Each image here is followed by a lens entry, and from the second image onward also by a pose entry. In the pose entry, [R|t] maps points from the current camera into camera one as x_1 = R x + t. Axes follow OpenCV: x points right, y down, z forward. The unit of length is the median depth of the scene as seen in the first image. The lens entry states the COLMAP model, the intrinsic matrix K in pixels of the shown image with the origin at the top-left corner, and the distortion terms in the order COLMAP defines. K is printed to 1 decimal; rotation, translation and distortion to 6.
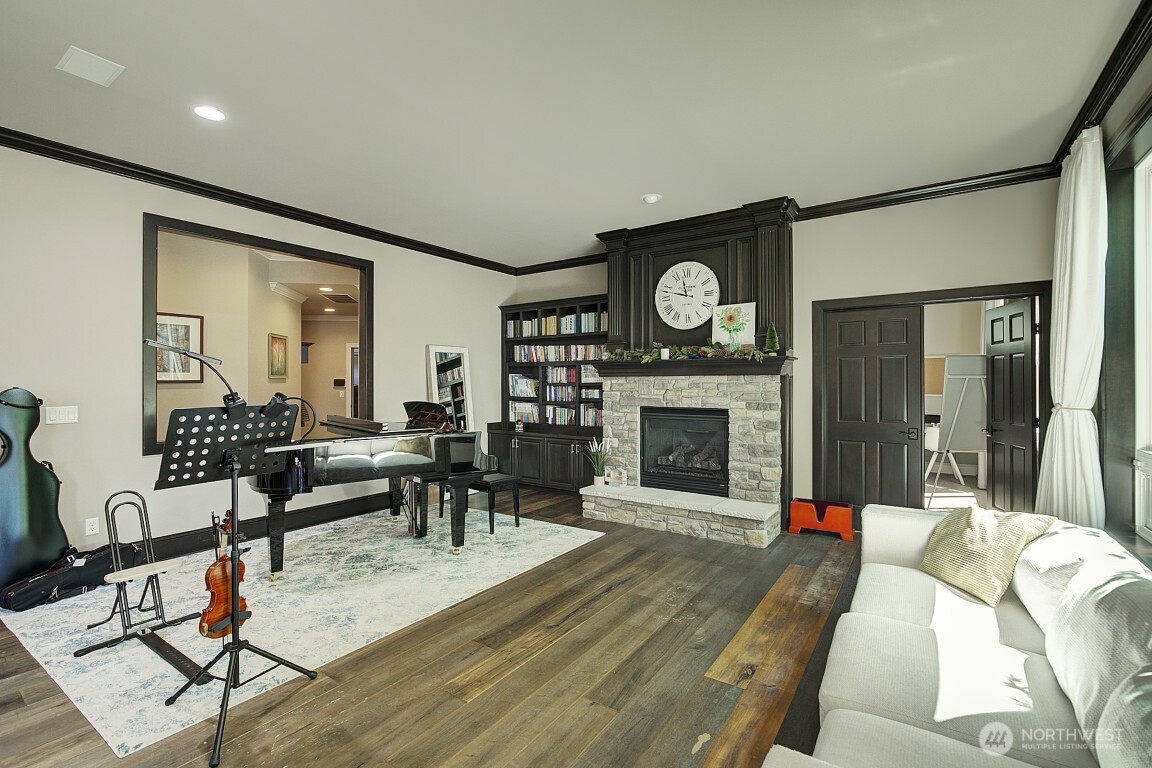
lens RADIAL K [[505.4, 0, 596.5], [0, 505.4, 381.1], [0, 0, 1]] dist [-0.017483, 0.000101]
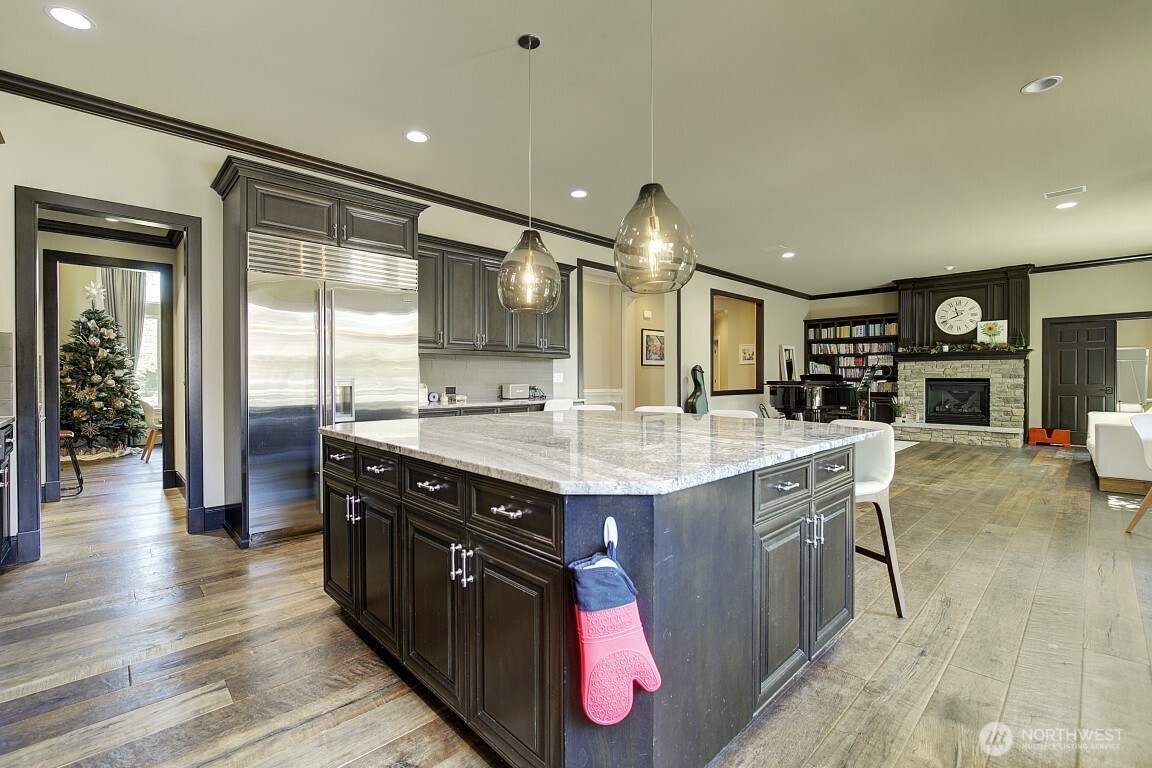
lens RADIAL K [[505.4, 0, 580.5], [0, 505.4, 382.0], [0, 0, 1]] dist [-0.017483, 0.000101]
pose [[0.978139, 0.001057, -0.207949, -0.750816], [0.001833, 0.999904, 0.013701, 0.038068], [0.207943, -0.013783, 0.978044, -0.999665]]
